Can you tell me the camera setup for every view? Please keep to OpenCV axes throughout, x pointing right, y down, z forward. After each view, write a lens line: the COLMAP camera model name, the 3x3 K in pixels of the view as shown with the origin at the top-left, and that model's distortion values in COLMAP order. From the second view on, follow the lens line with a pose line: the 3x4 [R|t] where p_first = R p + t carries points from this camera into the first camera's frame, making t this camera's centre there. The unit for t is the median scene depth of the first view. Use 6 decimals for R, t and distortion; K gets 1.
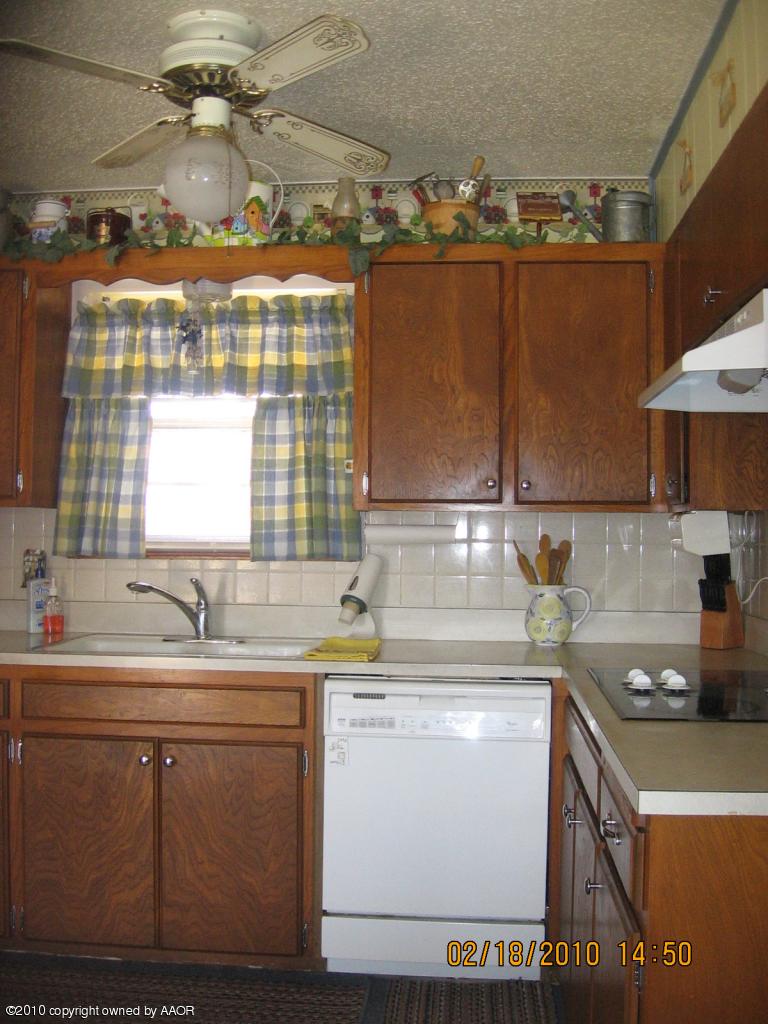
lens RADIAL K [[1094.6, 0, 377.7], [0, 1094.6, 506.1], [0, 0, 1]] dist [-0.108274, 0.000000]
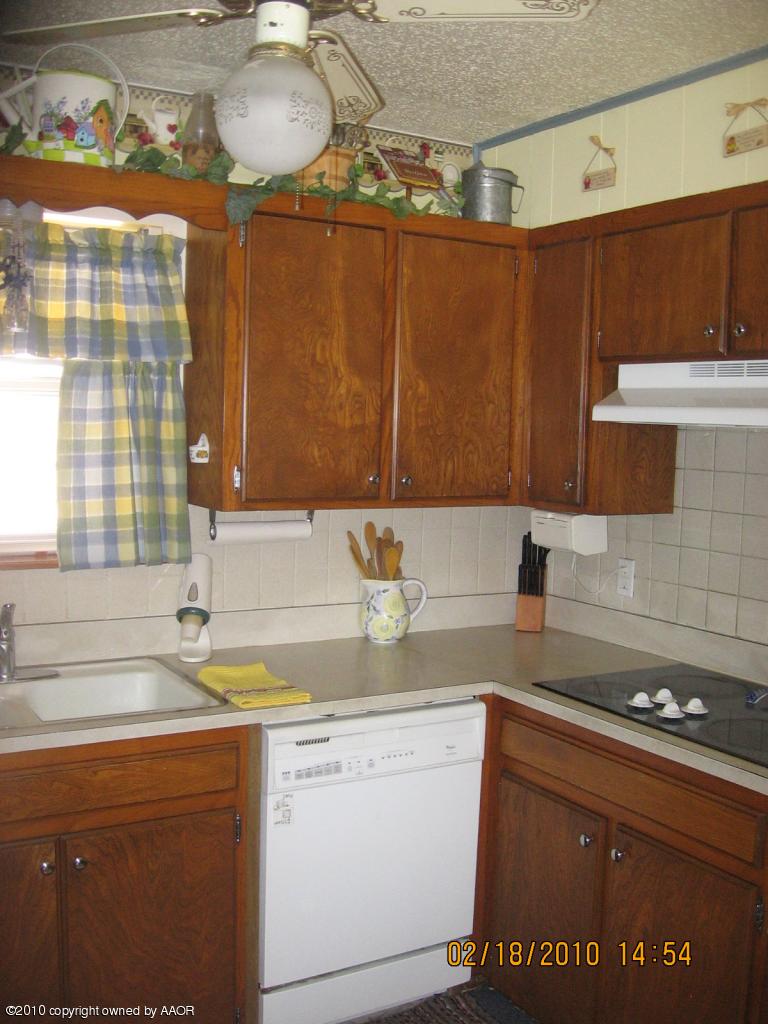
lens RADIAL K [[1094.6, 0, 384.7], [0, 1094.6, 506.6], [0, 0, 1]] dist [-0.108274, 0.000000]
pose [[0.801525, -0.036011, 0.596875, -0.392500], [-0.035255, 0.993602, 0.107290, -0.087445], [-0.596921, -0.107039, 0.795128, 0.250975]]
